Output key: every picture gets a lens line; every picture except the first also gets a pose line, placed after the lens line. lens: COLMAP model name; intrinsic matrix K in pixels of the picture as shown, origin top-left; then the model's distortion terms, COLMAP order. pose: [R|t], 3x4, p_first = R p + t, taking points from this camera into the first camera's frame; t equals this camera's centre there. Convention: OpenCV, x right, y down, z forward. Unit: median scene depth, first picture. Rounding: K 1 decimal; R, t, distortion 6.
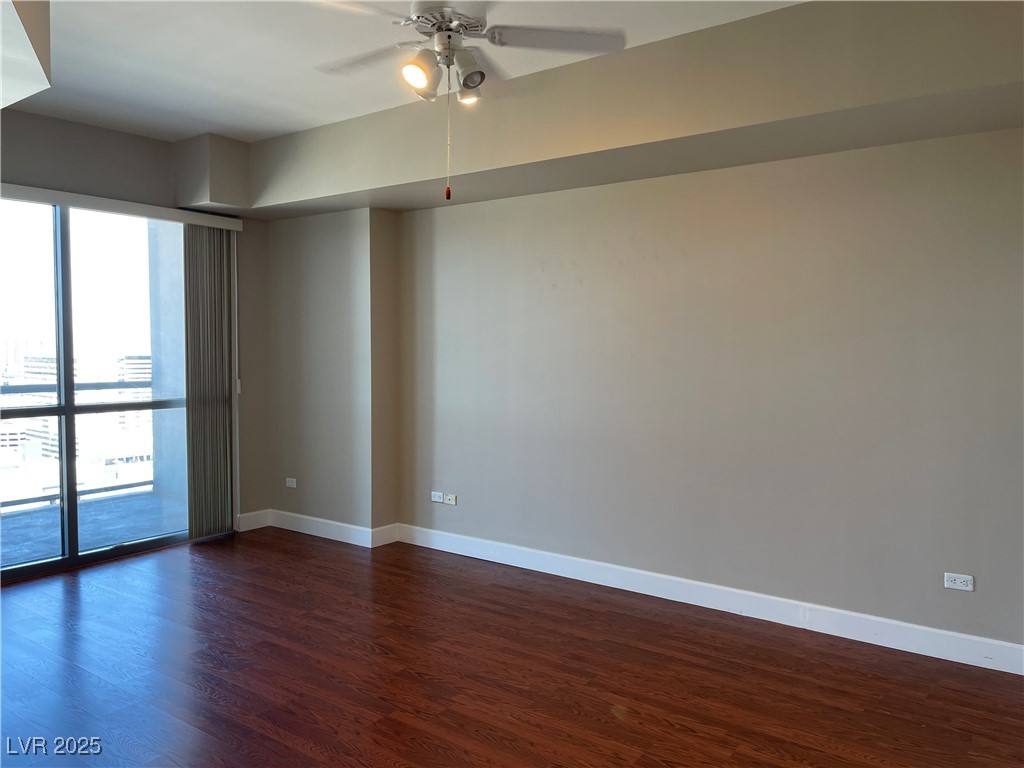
lens RADIAL K [[781.9, 0, 512.0], [0, 781.9, 384.0], [0, 0, 1]] dist [0.050663, -0.072895]
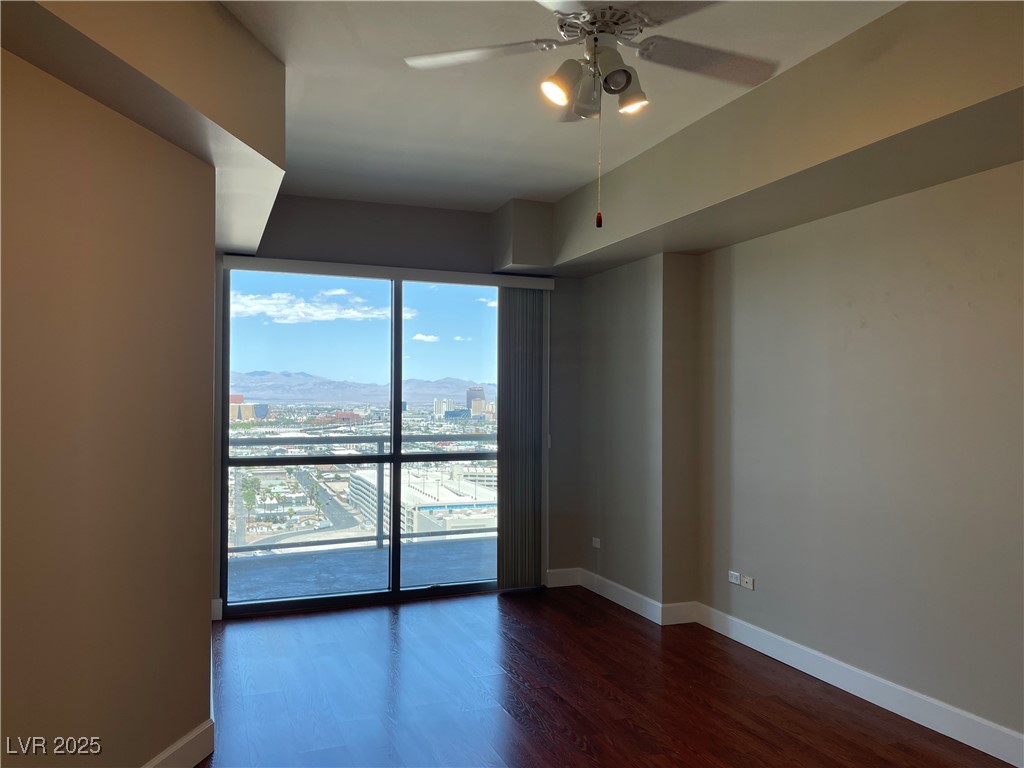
lens RADIAL K [[774.1, 0, 513.0], [0, 774.1, 390.4], [0, 0, 1]] dist [0.063322, -0.070216]
pose [[0.841703, -0.009353, -0.539860, 0.164354], [-0.026229, 0.997961, -0.058184, -0.003906], [0.539304, 0.063133, 0.839741, 0.141402]]
